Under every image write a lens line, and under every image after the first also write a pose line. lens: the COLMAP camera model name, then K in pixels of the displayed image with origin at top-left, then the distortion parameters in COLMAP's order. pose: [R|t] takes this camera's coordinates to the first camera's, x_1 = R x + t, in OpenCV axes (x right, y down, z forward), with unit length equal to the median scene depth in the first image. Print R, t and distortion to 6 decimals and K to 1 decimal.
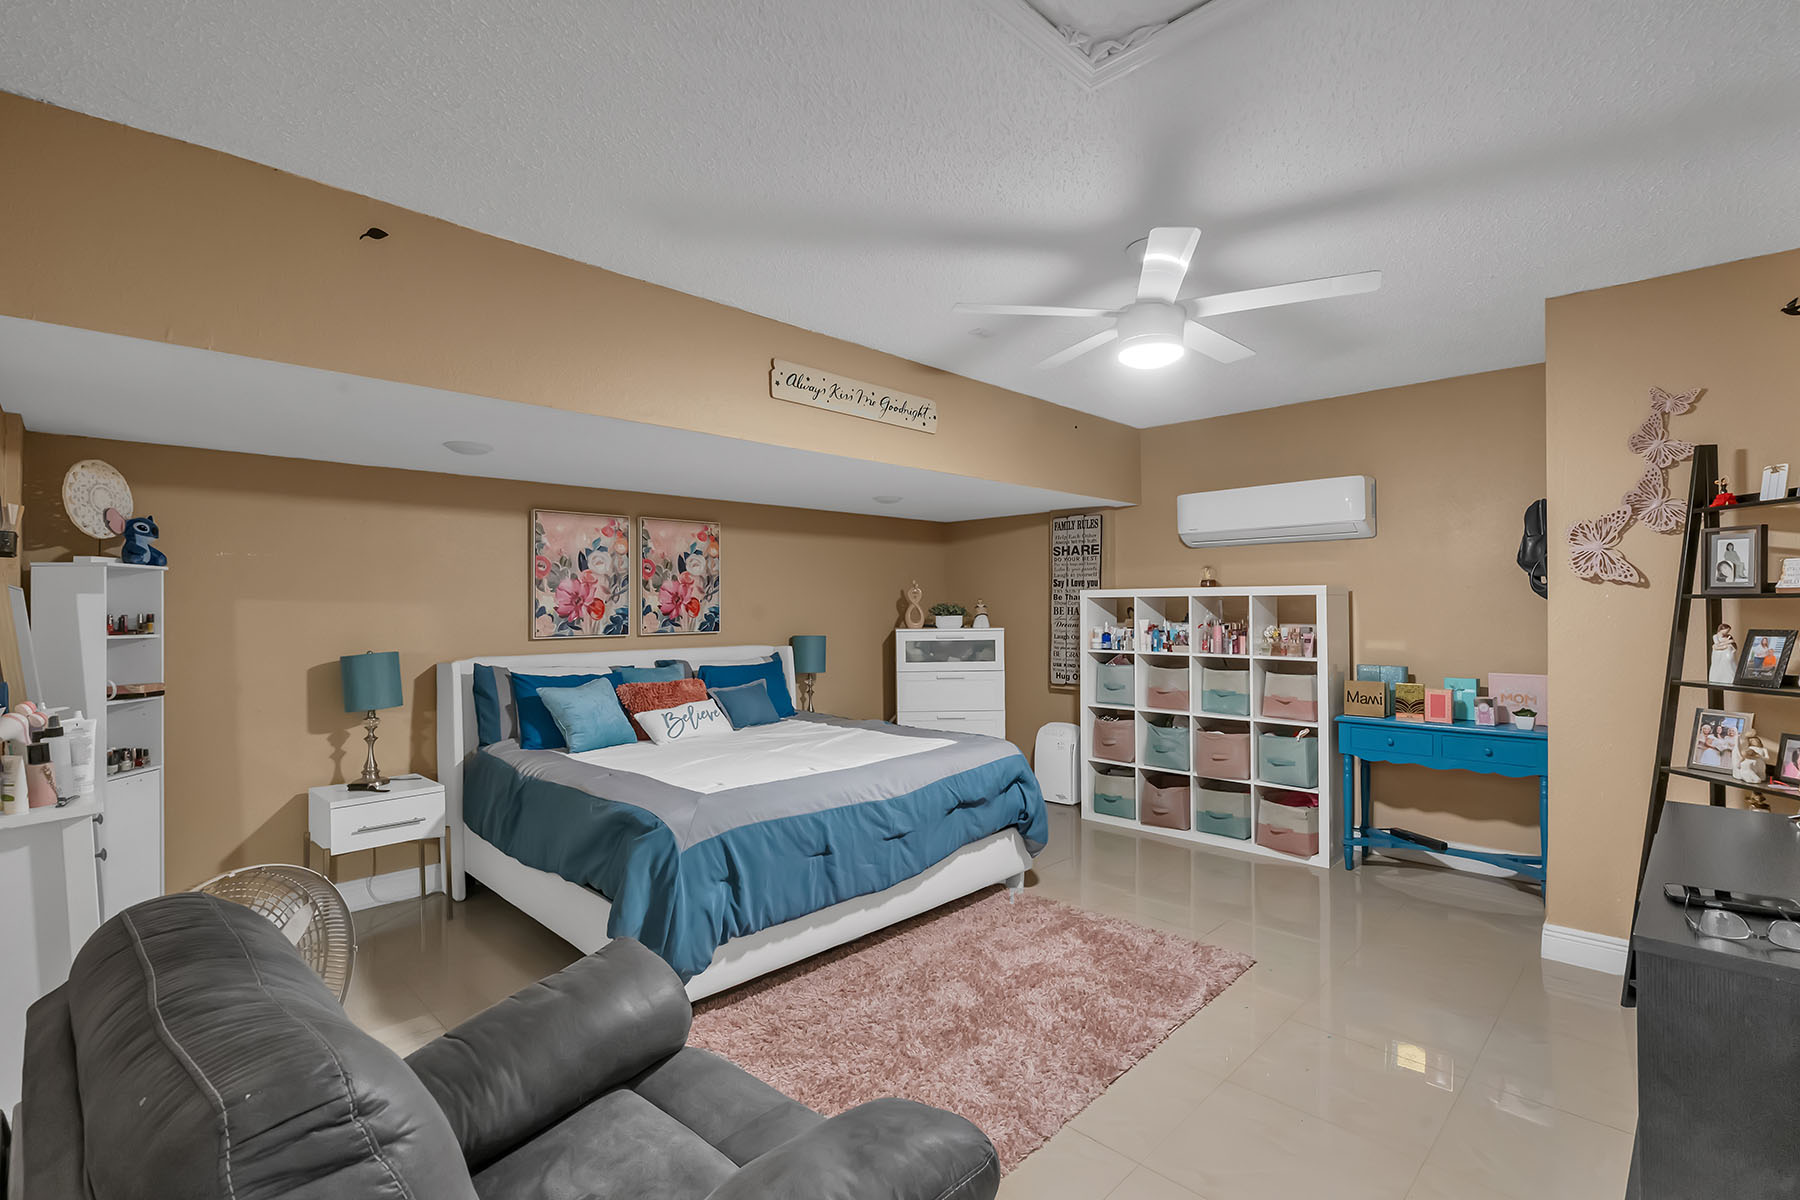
lens RADIAL K [[826.6, 0, 900.0], [0, 826.6, 600.0], [0, 0, 1]] dist [-0.001184, -0.000079]
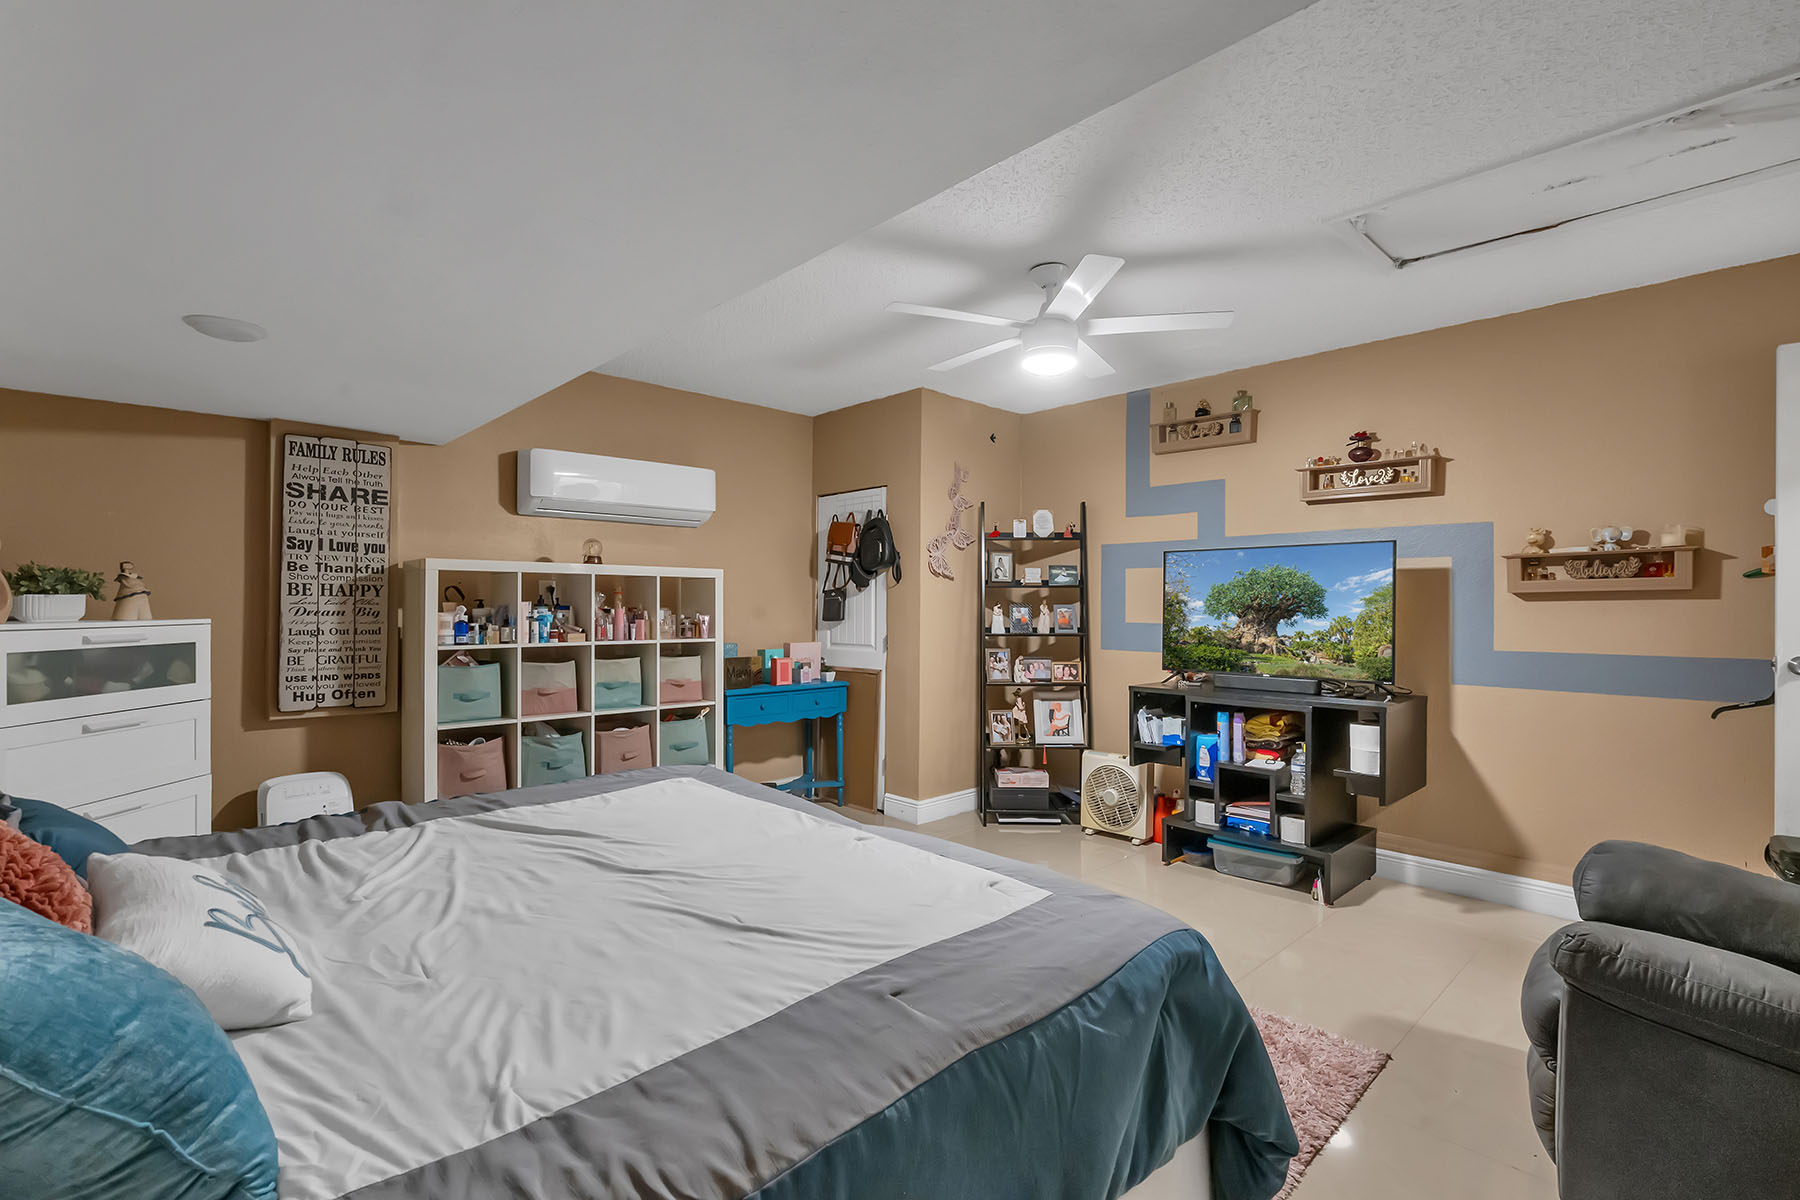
lens RADIAL K [[826.6, 0, 900.0], [0, 826.6, 600.0], [0, 0, 1]] dist [-0.001184, -0.000079]
pose [[0.035194, 0.010806, 0.999322, -0.402354], [-0.011166, 0.999883, -0.010419, 0.022688], [-0.999318, -0.010792, 0.035310, 0.550588]]
